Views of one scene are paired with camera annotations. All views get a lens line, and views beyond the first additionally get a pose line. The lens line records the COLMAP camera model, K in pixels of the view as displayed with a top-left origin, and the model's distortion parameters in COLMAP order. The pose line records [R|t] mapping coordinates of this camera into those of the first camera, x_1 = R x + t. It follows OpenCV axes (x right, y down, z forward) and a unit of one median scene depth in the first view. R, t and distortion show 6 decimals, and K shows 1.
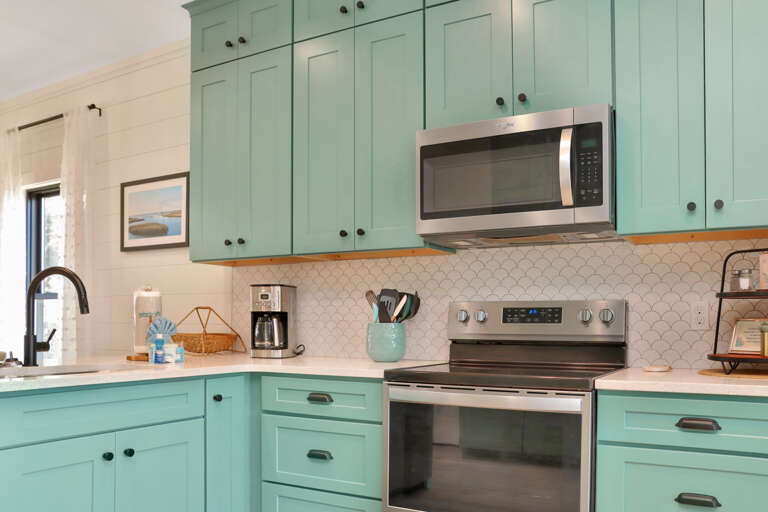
lens RADIAL K [[655.2, 0, 398.2], [0, 655.2, 337.3], [0, 0, 1]] dist [-0.084789, 0.015347]
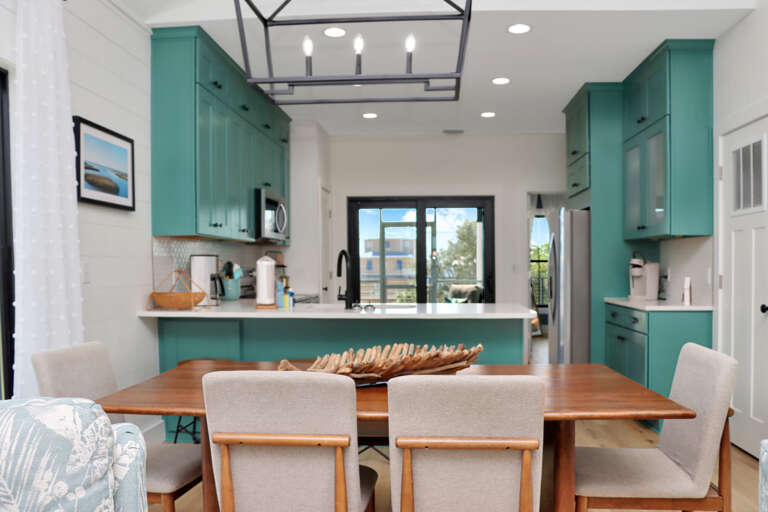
lens RADIAL K [[655.2, 0, 384.8], [0, 655.2, 256.9], [0, 0, 1]] dist [-0.084789, 0.015347]
pose [[-0.439398, 0.005522, 0.898276, -2.027704], [0.023209, 0.999717, 0.005207, -0.090054], [-0.897993, 0.023136, -0.439401, 1.553285]]
